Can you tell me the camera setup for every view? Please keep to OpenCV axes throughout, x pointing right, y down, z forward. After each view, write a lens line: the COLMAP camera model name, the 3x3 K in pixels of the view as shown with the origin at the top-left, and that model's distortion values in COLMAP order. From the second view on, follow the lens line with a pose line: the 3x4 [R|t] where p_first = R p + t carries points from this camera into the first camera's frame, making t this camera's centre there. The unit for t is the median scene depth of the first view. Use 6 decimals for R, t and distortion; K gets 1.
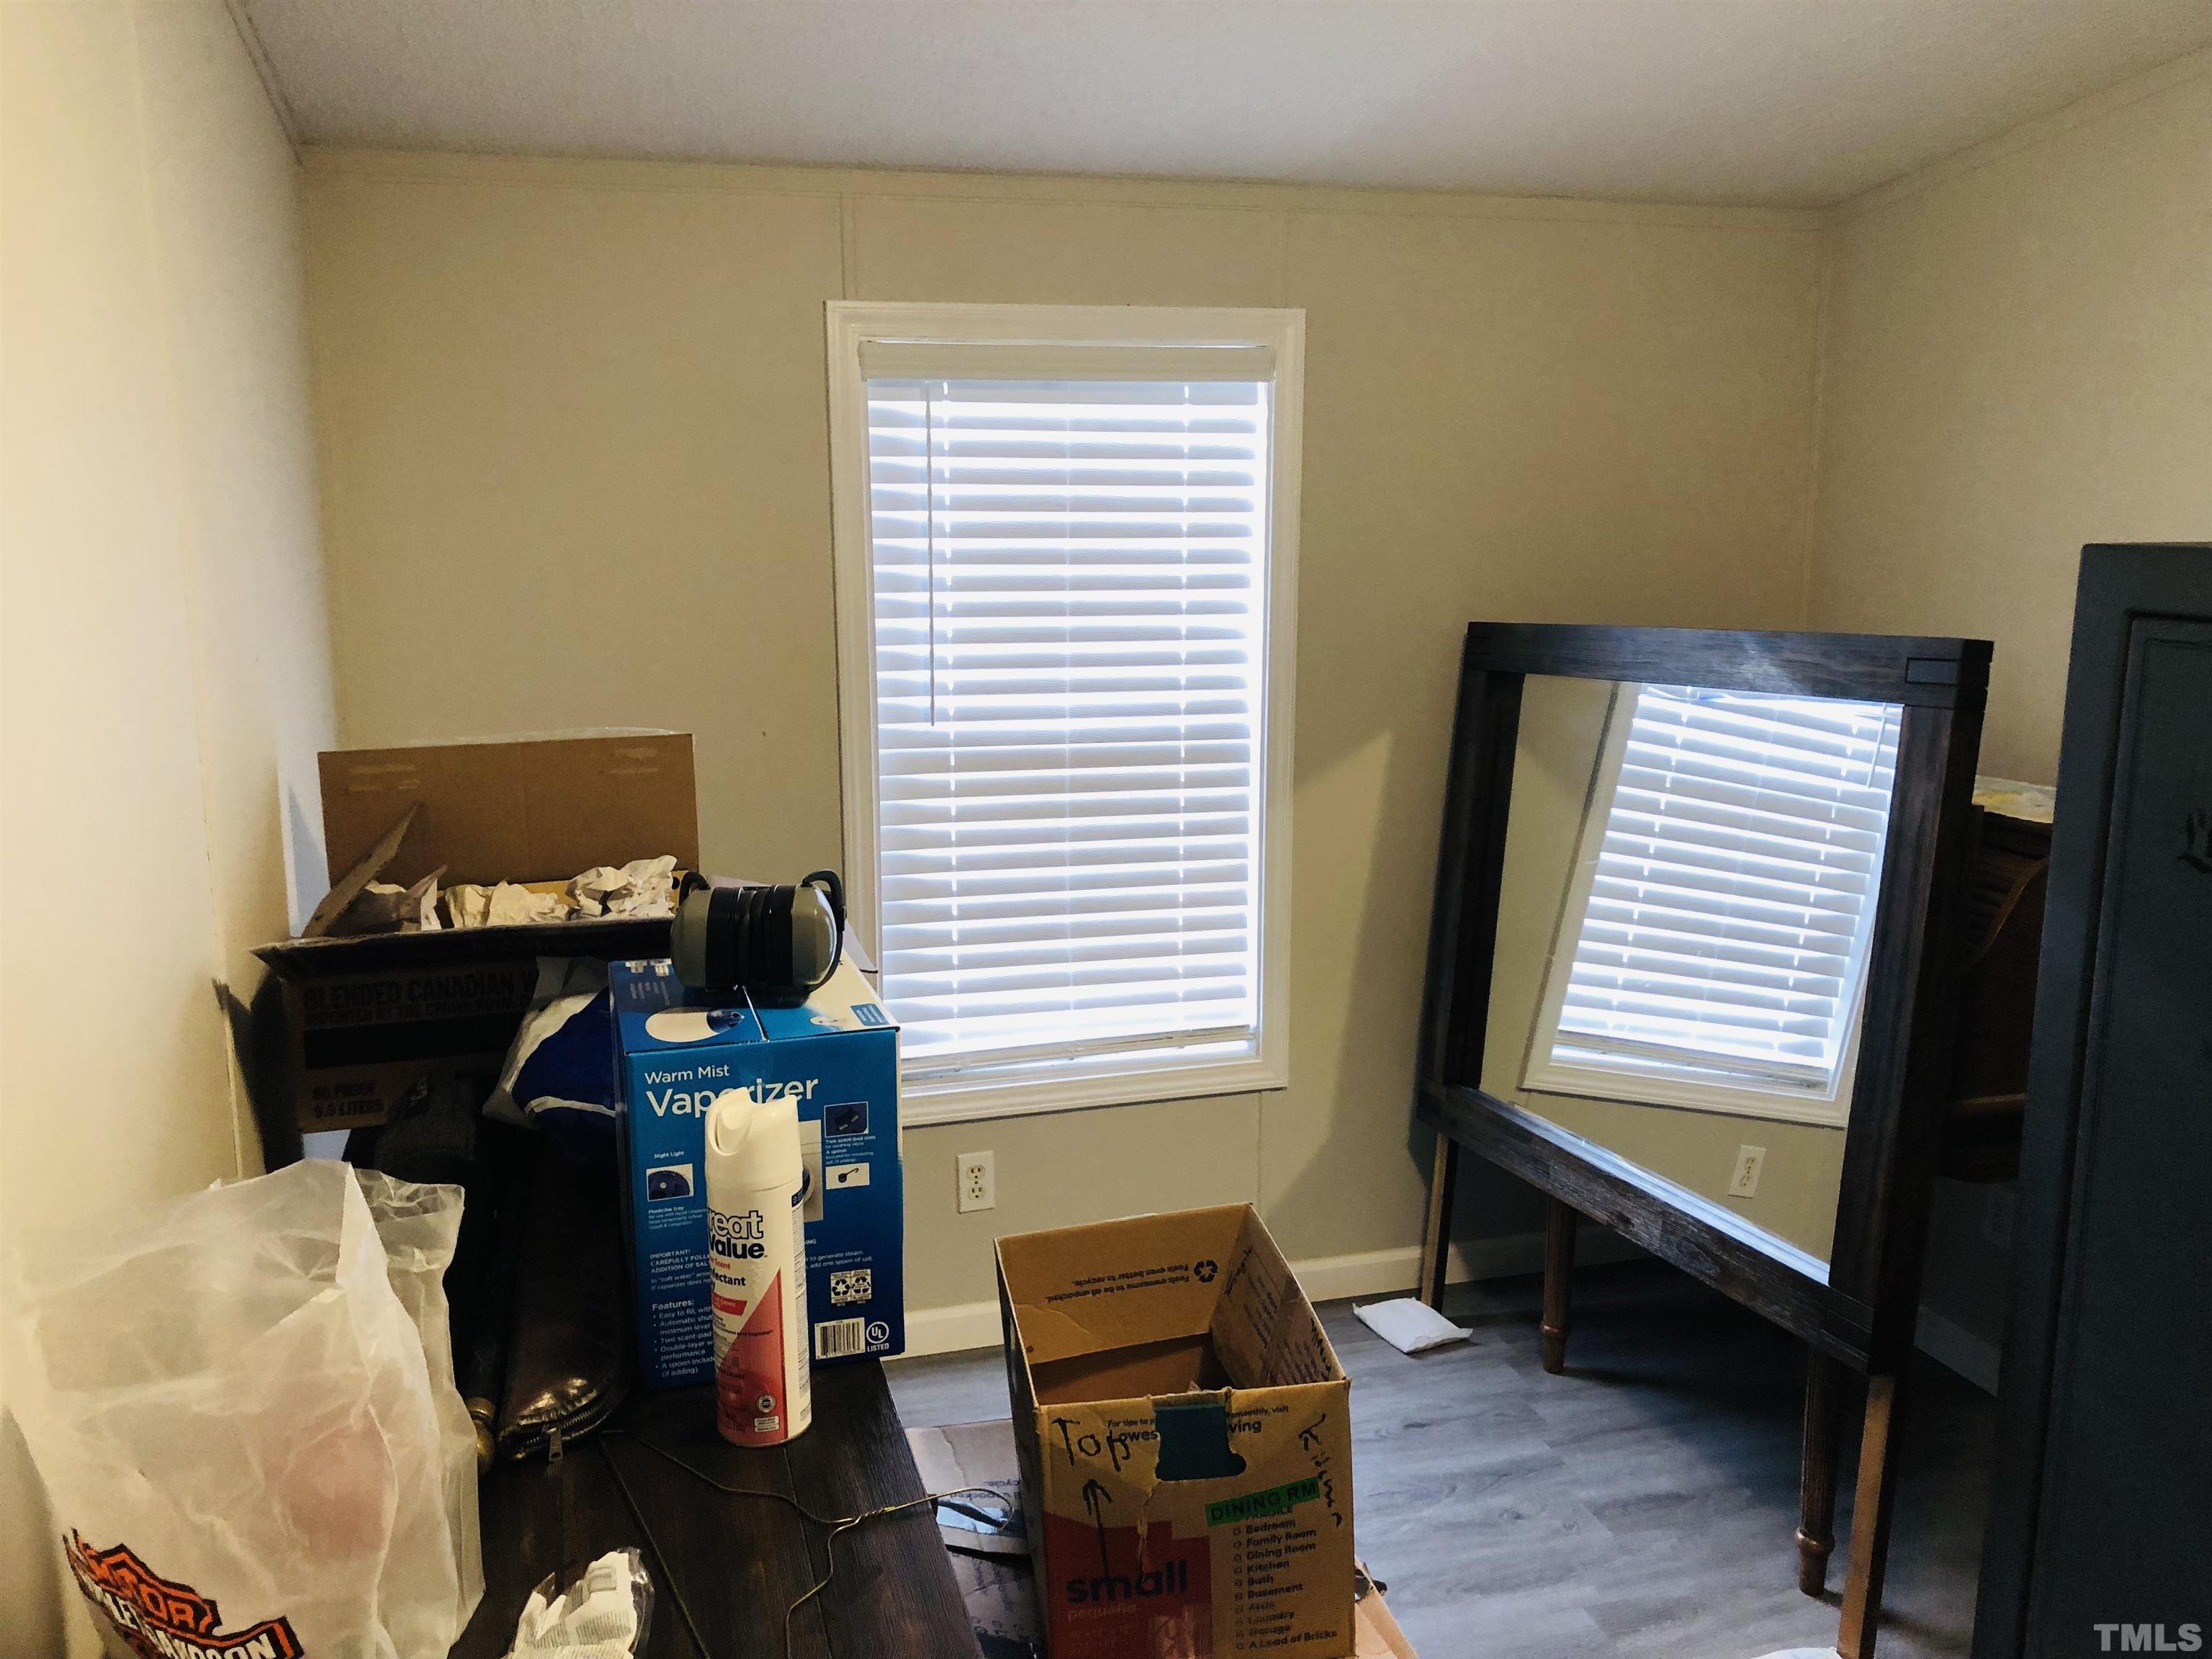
lens RADIAL K [[1818.2, 0, 1106.0], [0, 1818.2, 829.5], [0, 0, 1]] dist [0.012900, -0.007086]
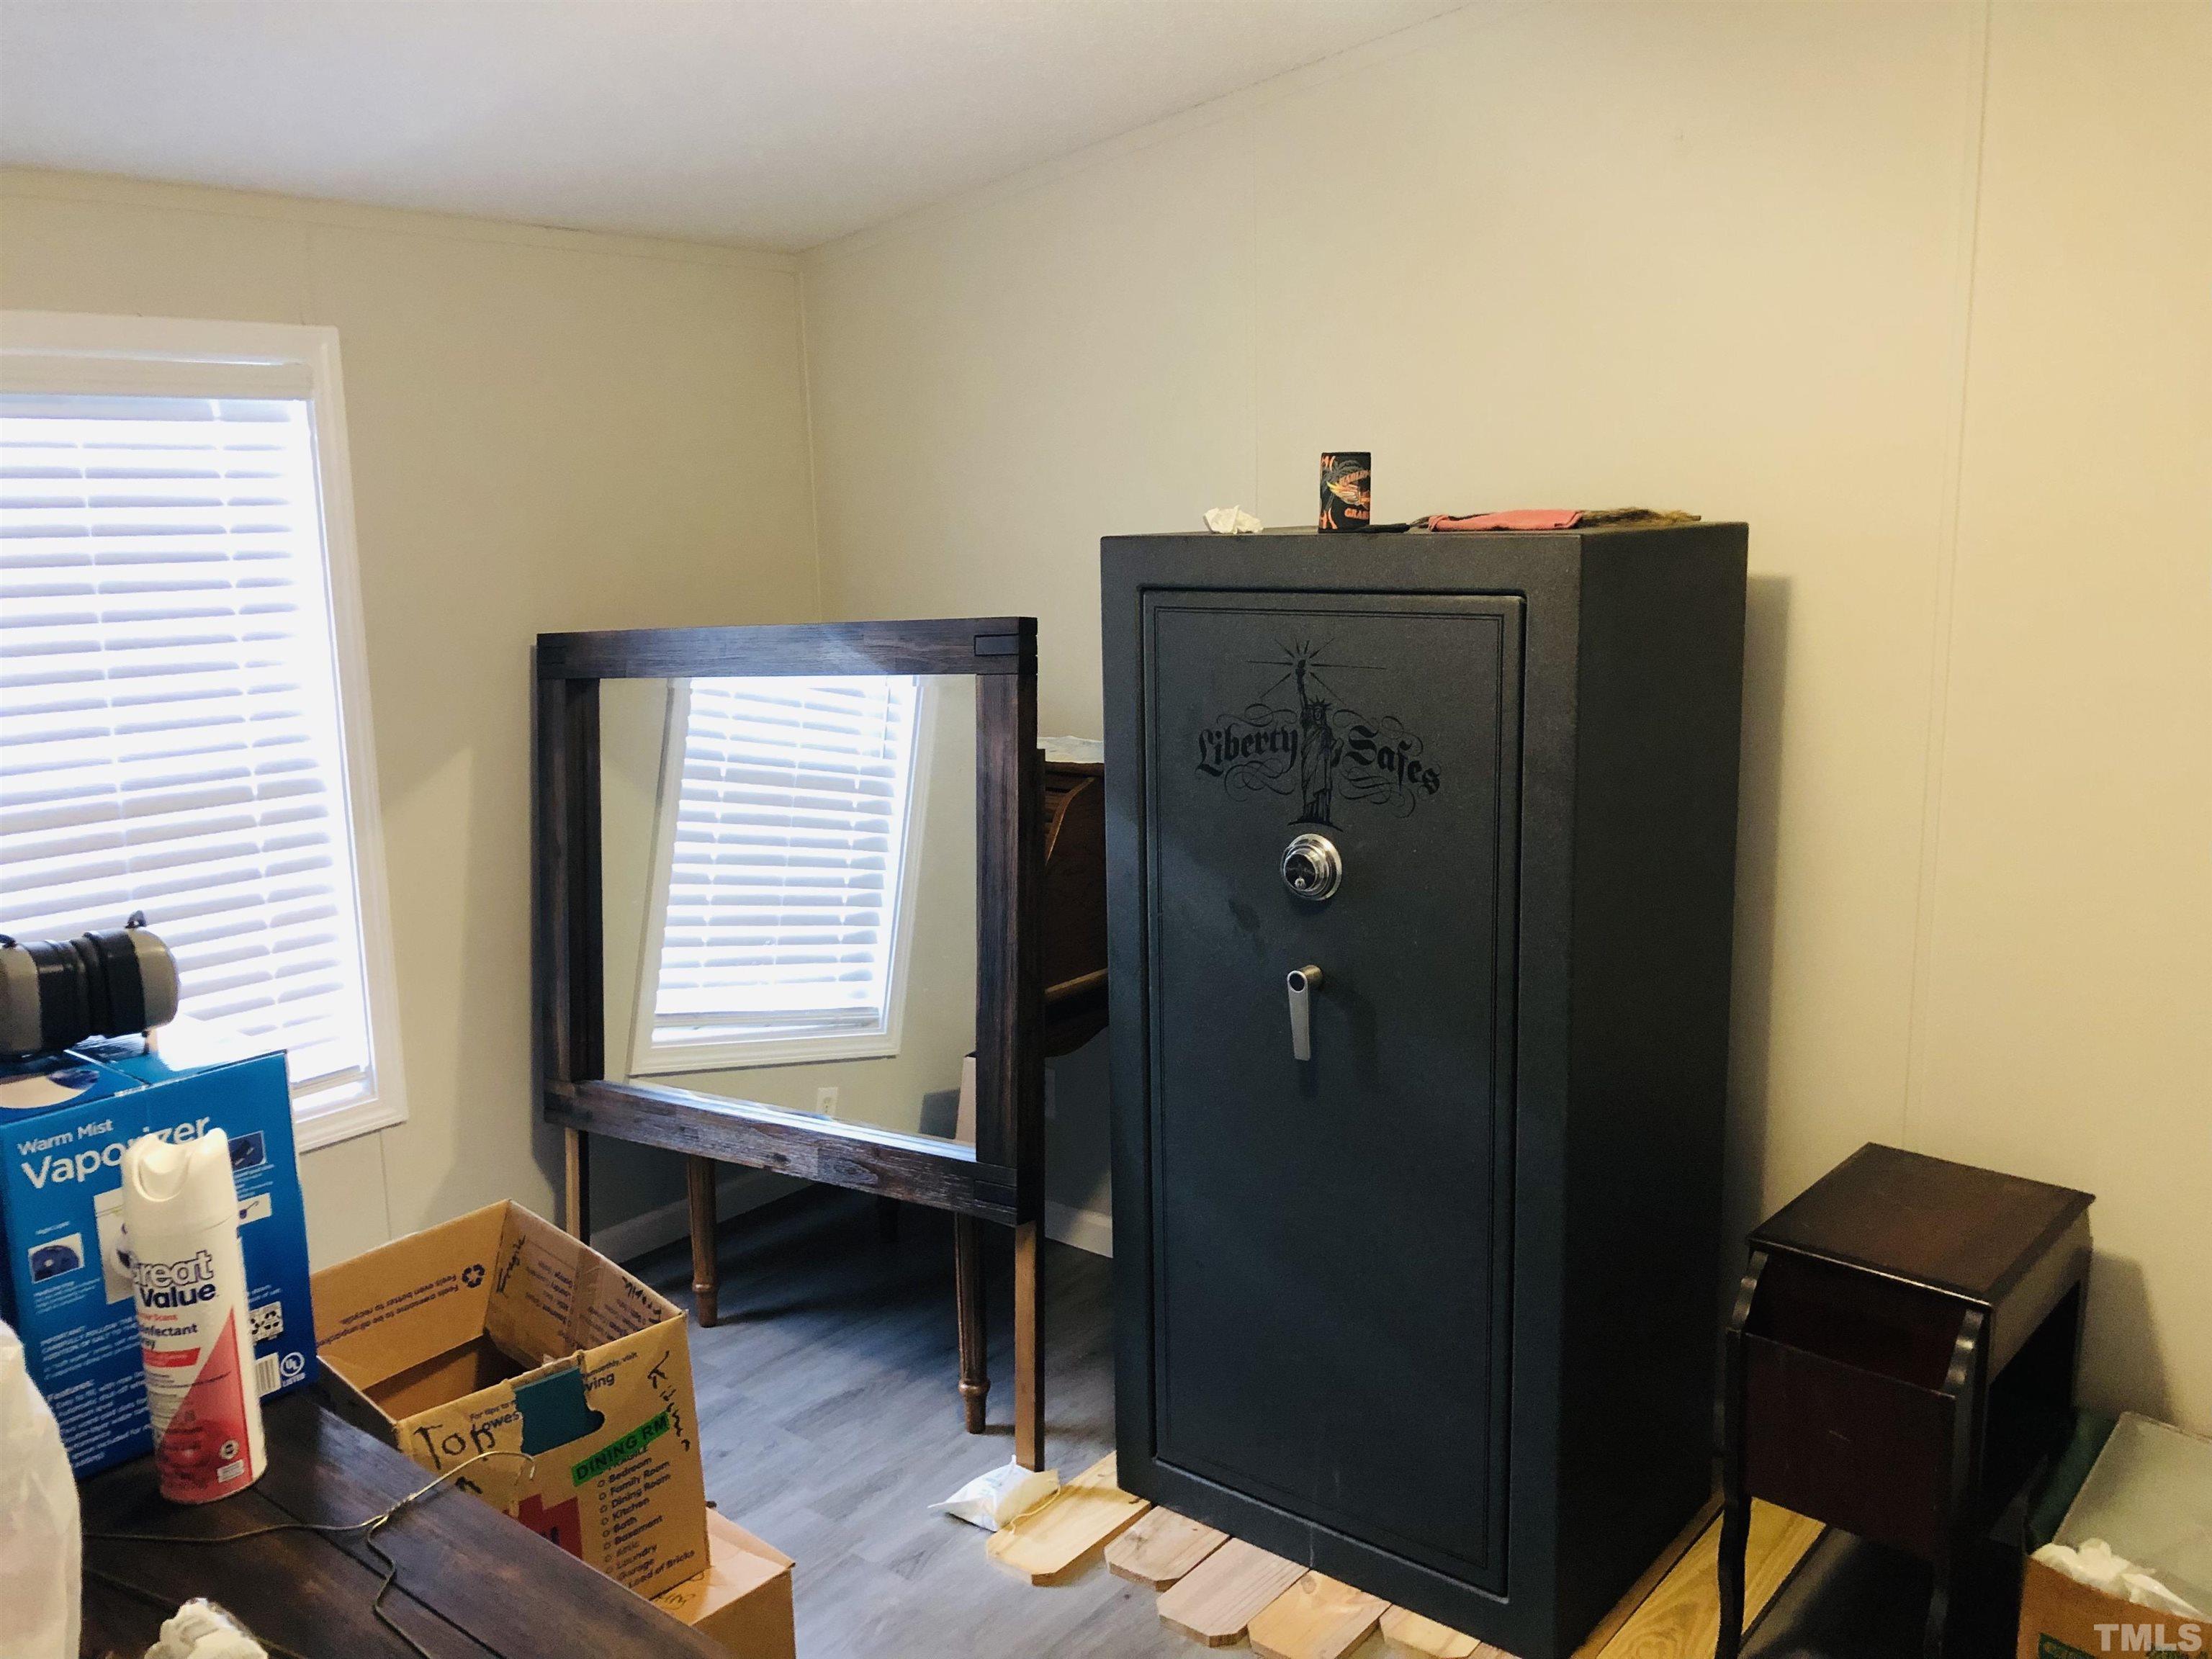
lens RADIAL K [[1817.4, 0, 1106.0], [0, 1817.4, 829.5], [0, 0, 1]] dist [0.061937, -0.084143]
pose [[0.817682, -0.121529, 0.562696, -0.201127], [0.129354, 0.991255, 0.026117, 0.015113], [-0.560949, 0.051432, 0.826251, -0.054011]]
